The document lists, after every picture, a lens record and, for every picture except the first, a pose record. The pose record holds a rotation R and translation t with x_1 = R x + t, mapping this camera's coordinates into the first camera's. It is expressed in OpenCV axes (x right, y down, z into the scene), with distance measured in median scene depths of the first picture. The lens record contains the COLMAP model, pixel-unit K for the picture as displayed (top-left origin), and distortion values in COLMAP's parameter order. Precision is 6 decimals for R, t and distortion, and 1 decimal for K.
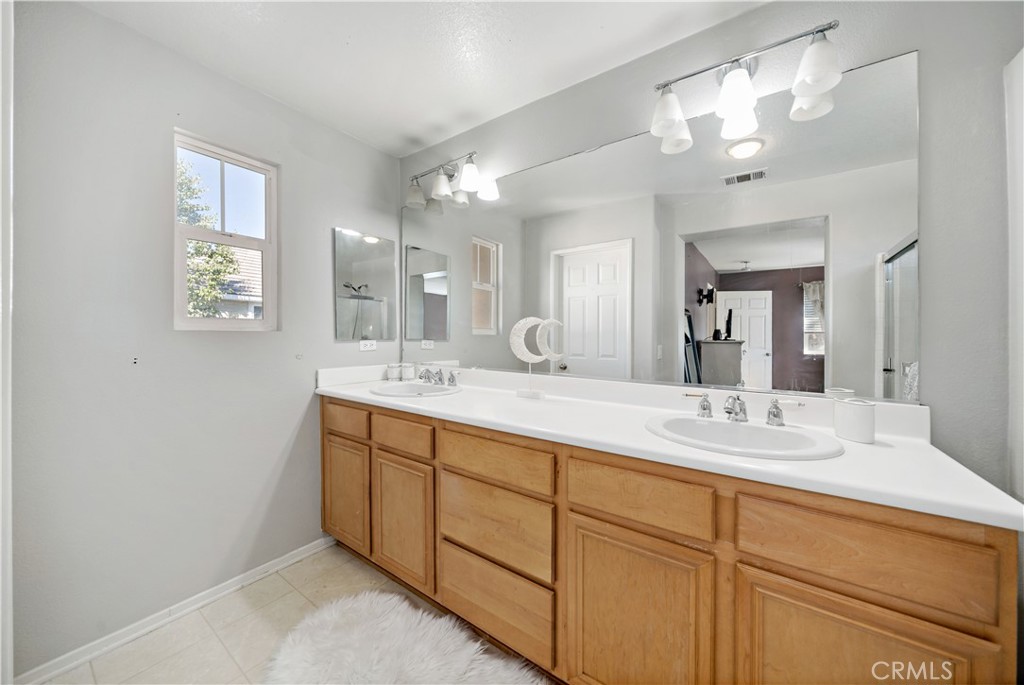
lens RADIAL K [[361.3, 0, 507.3], [0, 361.3, 339.9], [0, 0, 1]] dist [-0.000765, -0.000089]
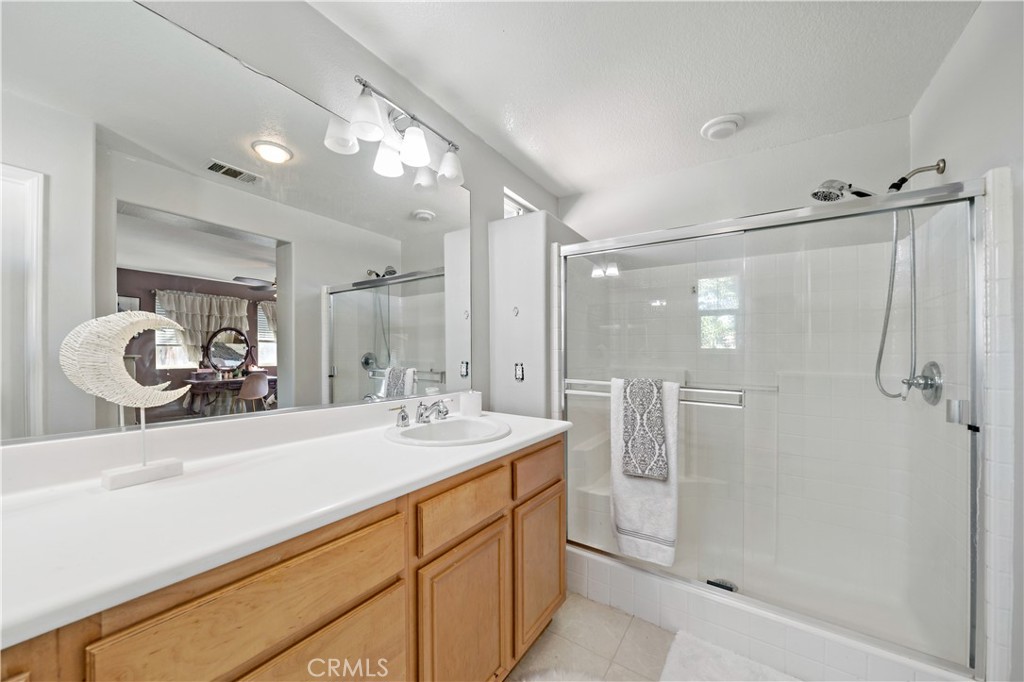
lens RADIAL K [[370.5, 0, 511.6], [0, 370.5, 346.9], [0, 0, 1]] dist [-0.000898, -0.000054]
pose [[-0.026022, 0.010963, 0.999601, -0.416442], [0.003391, 0.999935, -0.010879, -0.008637], [-0.999656, 0.003106, -0.026058, 0.510357]]
